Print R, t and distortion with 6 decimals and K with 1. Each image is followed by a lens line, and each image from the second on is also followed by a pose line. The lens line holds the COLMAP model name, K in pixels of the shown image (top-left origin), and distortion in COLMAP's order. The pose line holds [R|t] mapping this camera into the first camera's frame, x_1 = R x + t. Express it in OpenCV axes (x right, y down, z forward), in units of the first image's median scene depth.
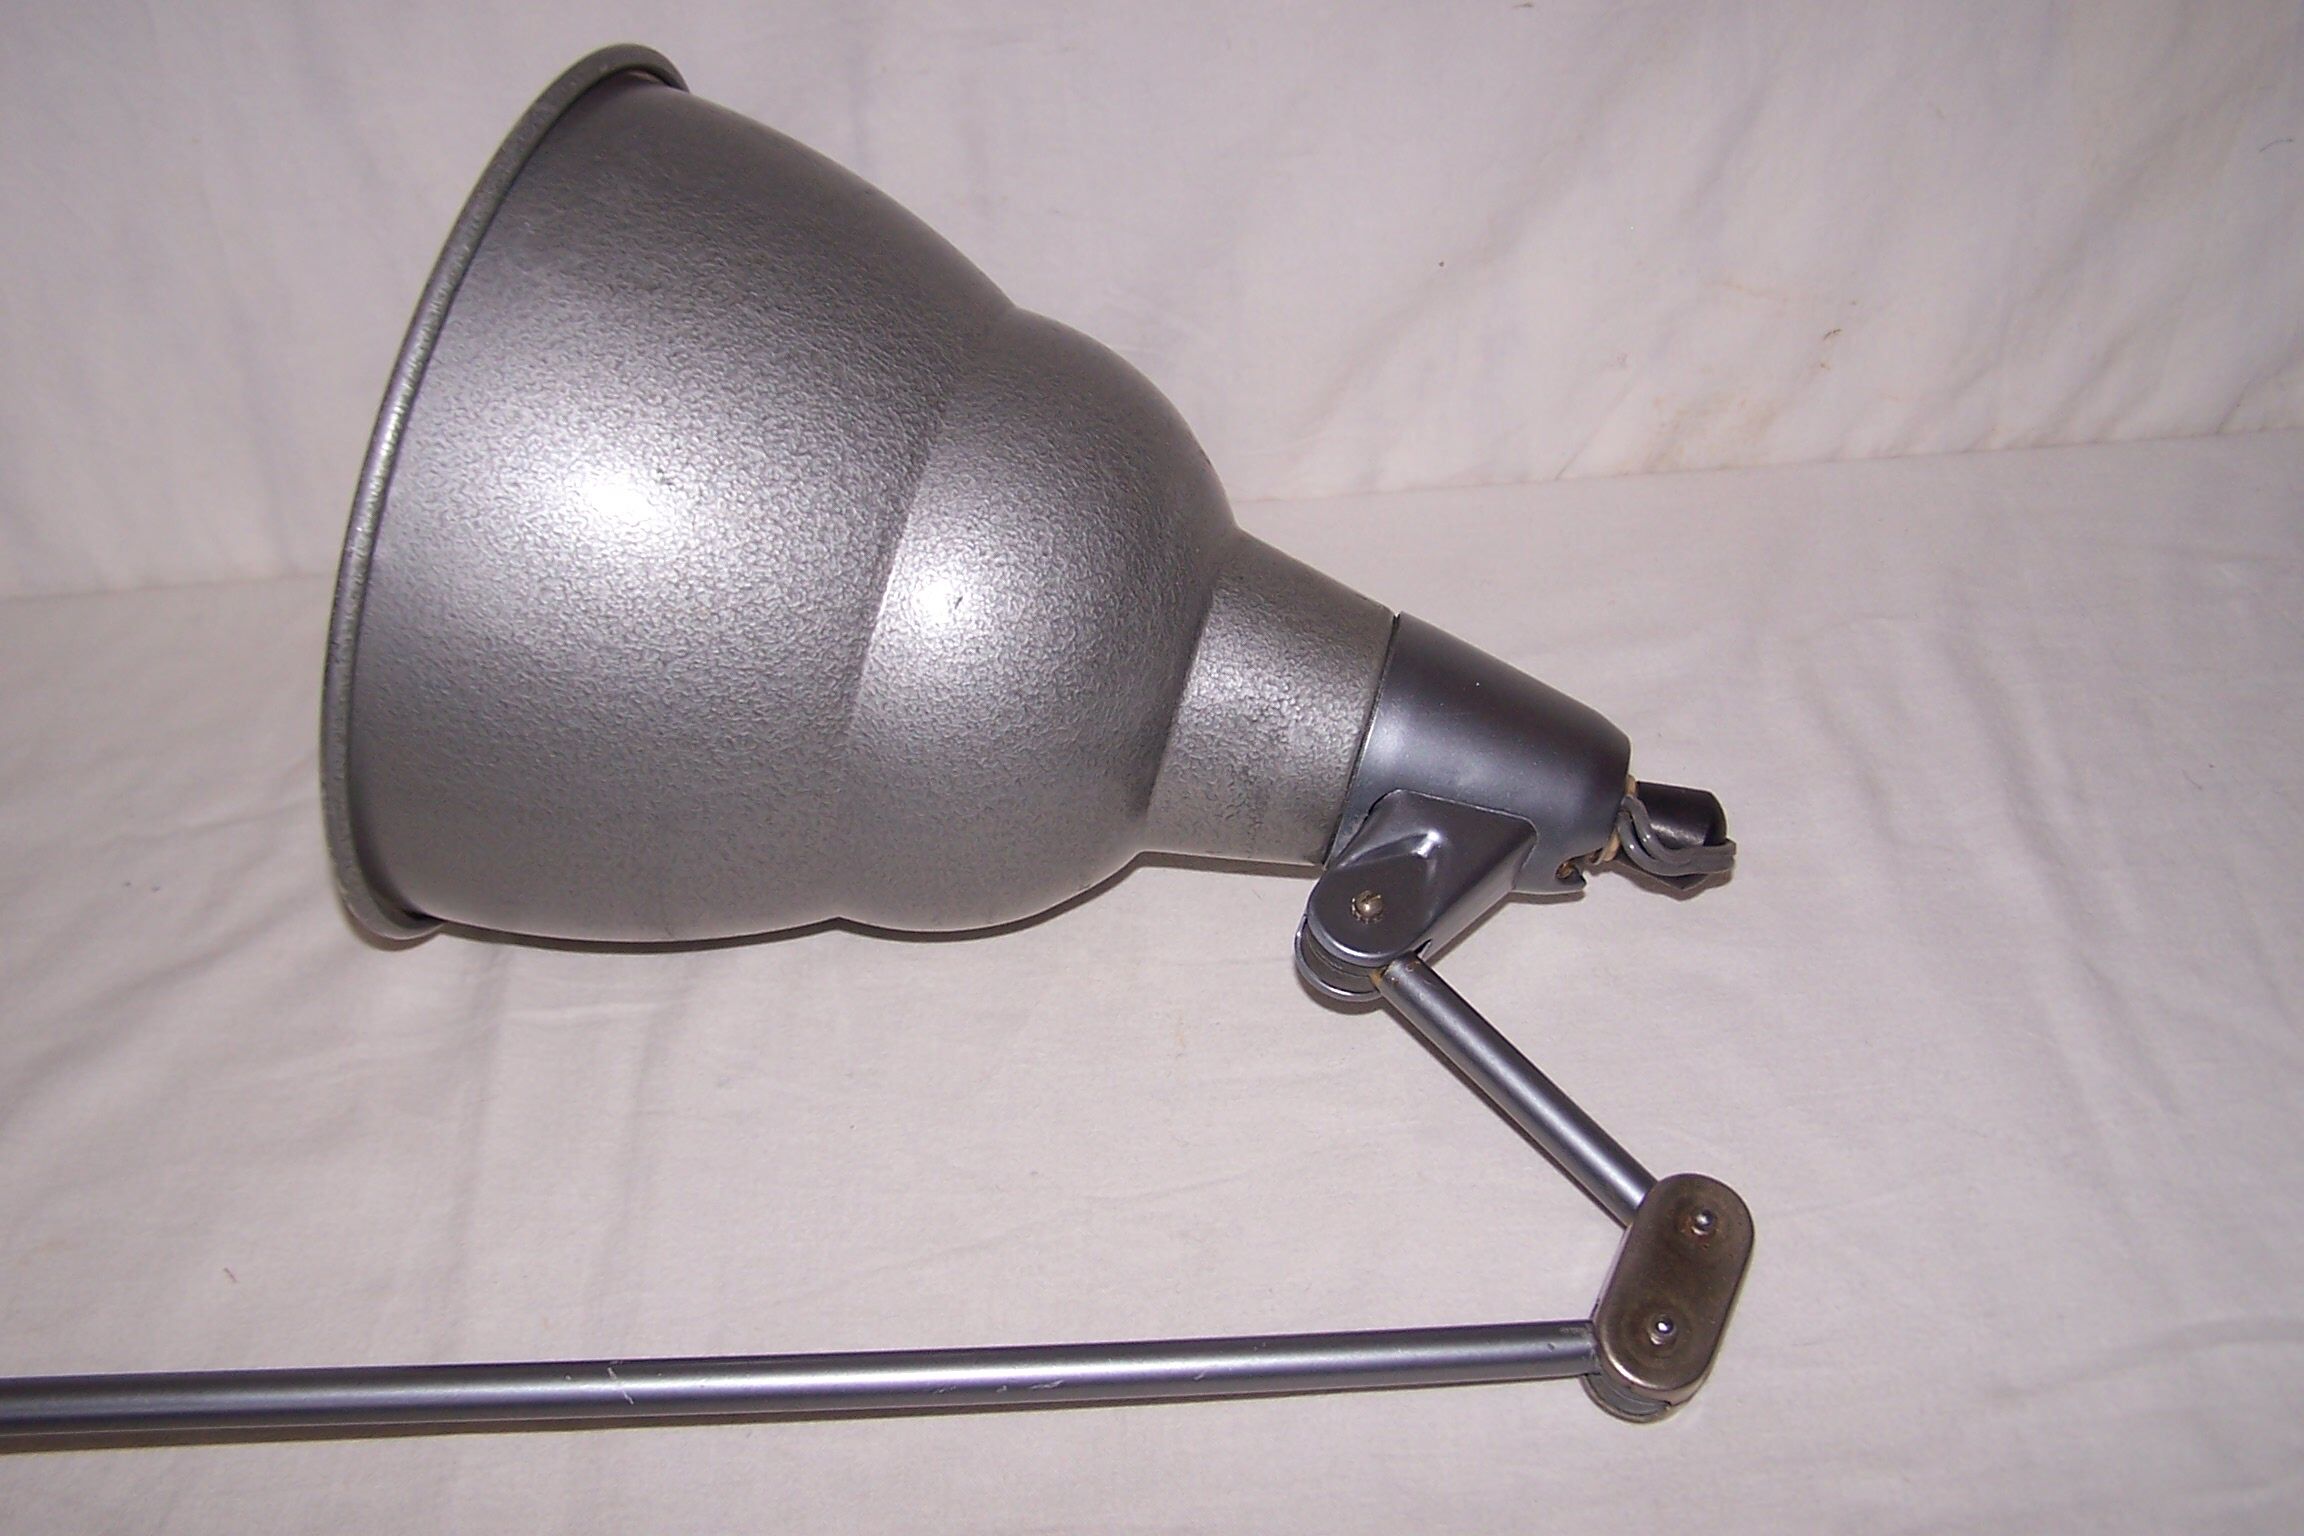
lens RADIAL K [[2515.1, 0, 1166.1], [0, 2515.1, 758.9], [0, 0, 1]] dist [-0.167048, 0.000000]
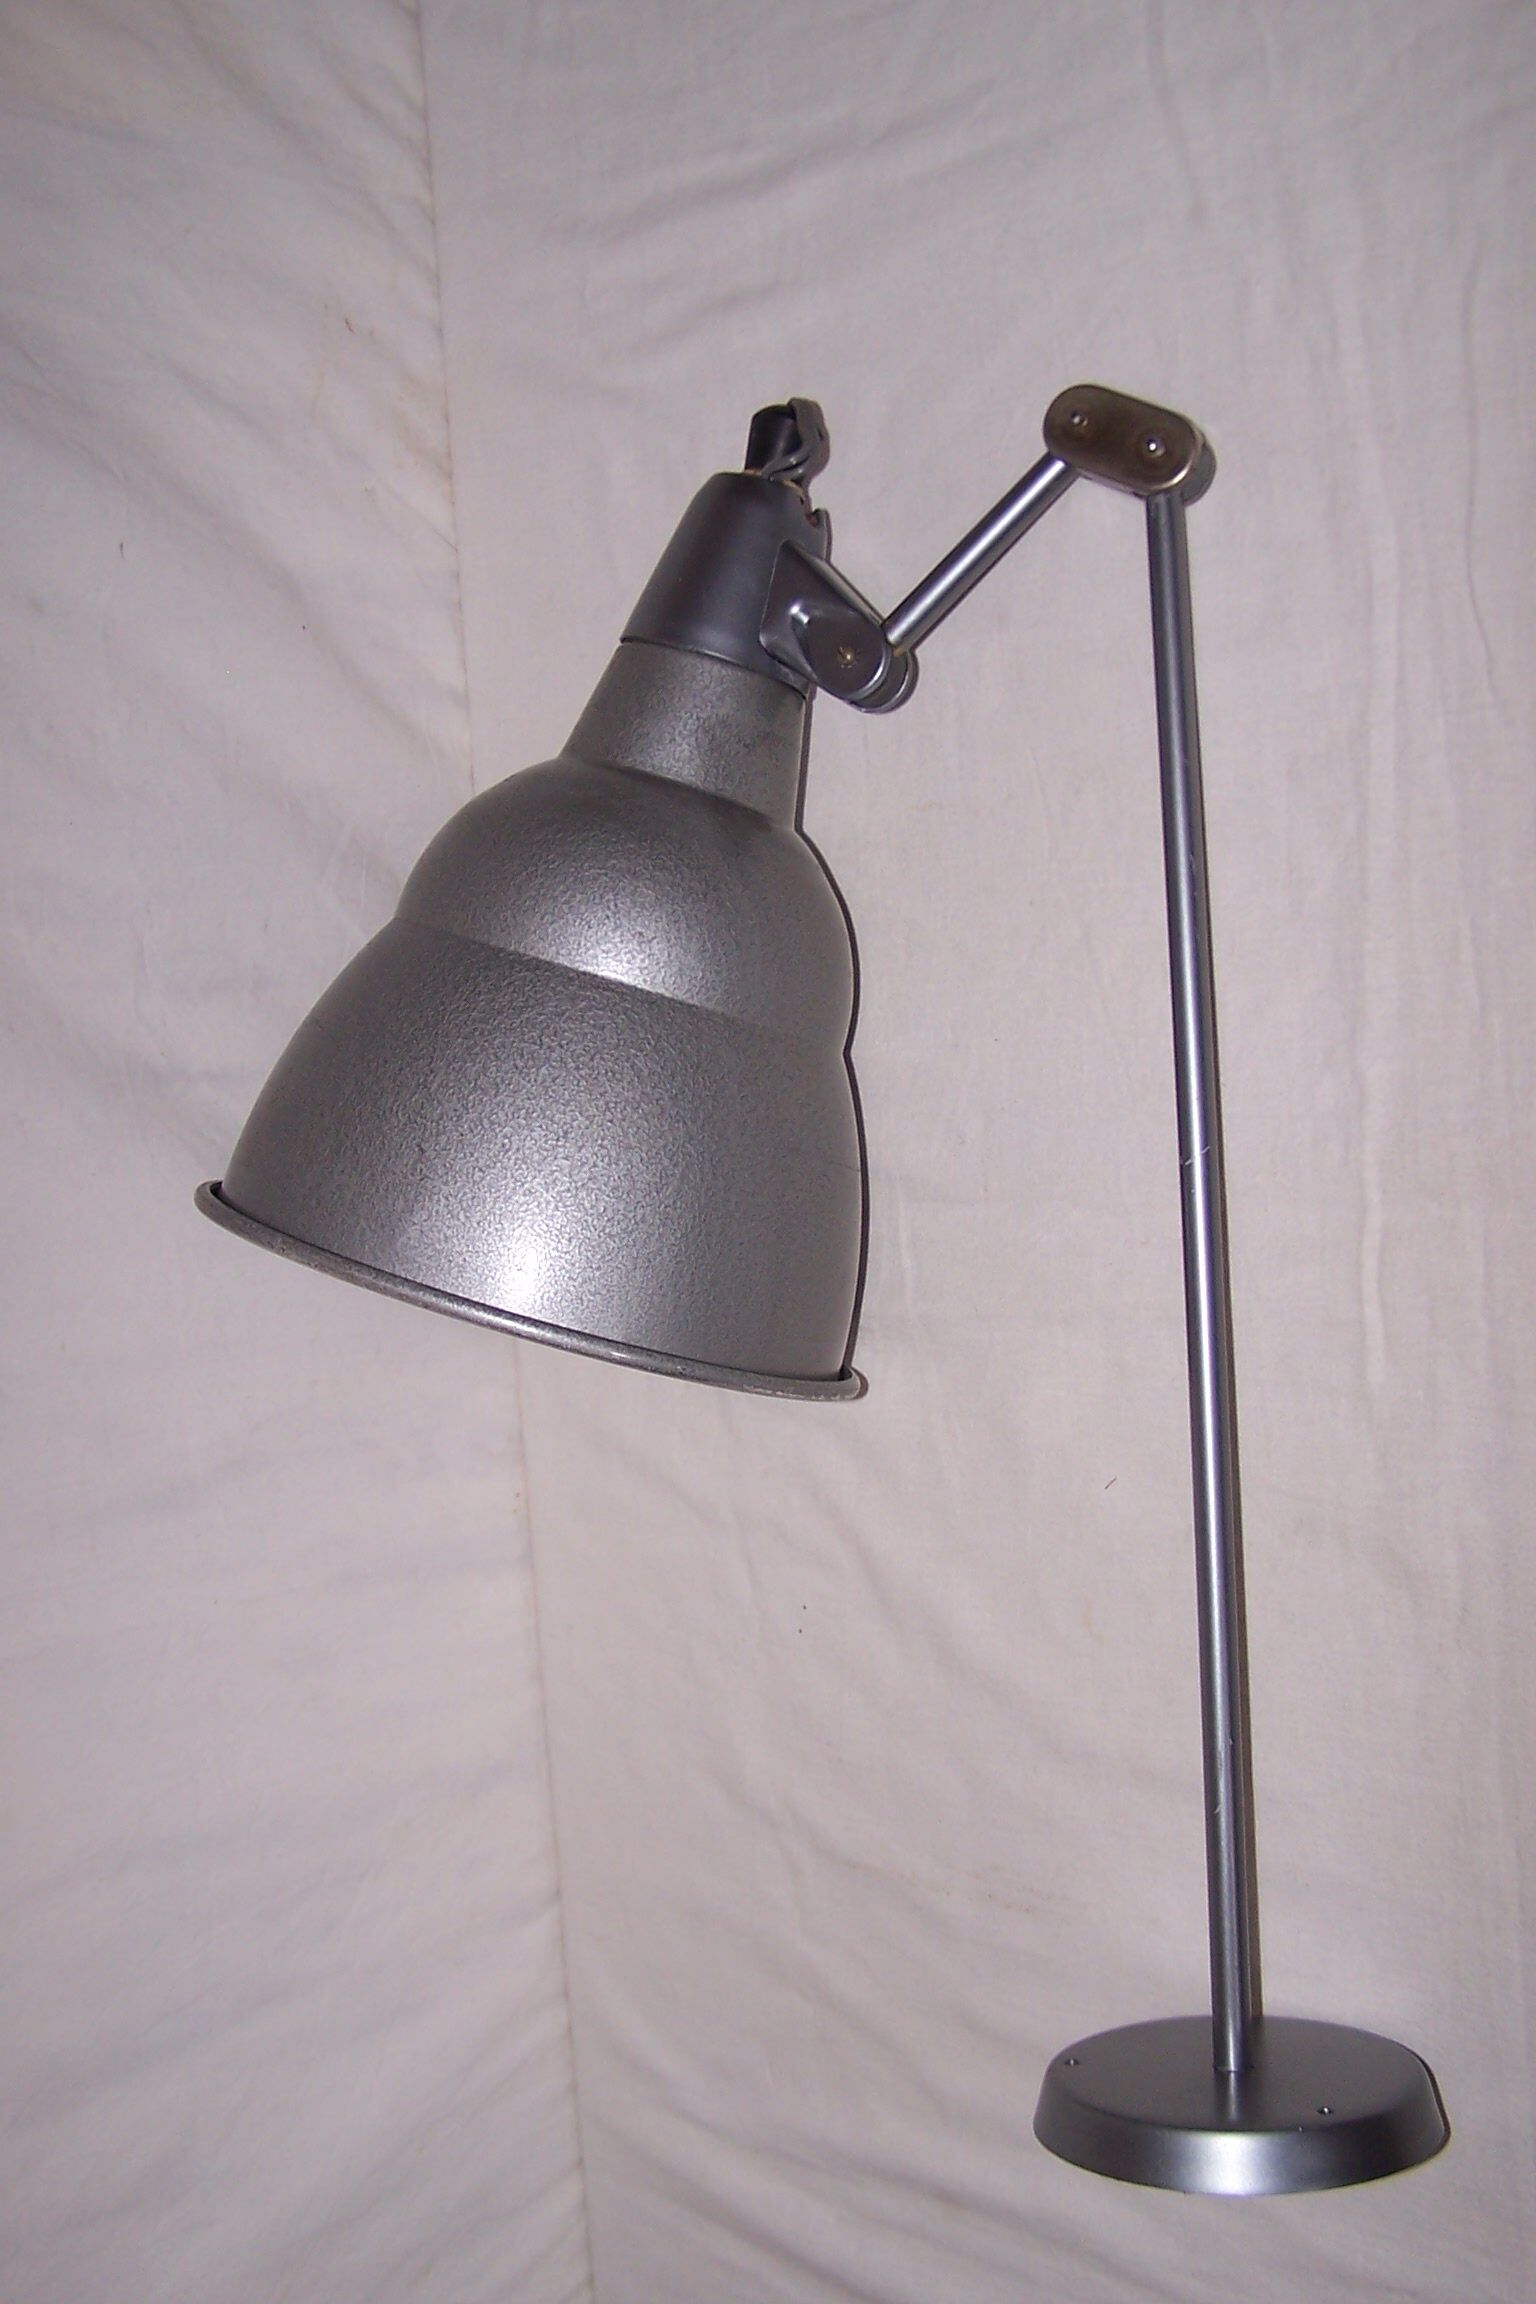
lens RADIAL K [[2515.1, 0, 769.4], [0, 2515.1, 1156.4], [0, 0, 1]] dist [-0.167048, 0.000000]
pose [[0.000699, -0.999347, -0.036132, -0.143615], [0.992151, -0.003825, 0.124989, -0.154979], [-0.125045, -0.035936, 0.991500, -0.372887]]
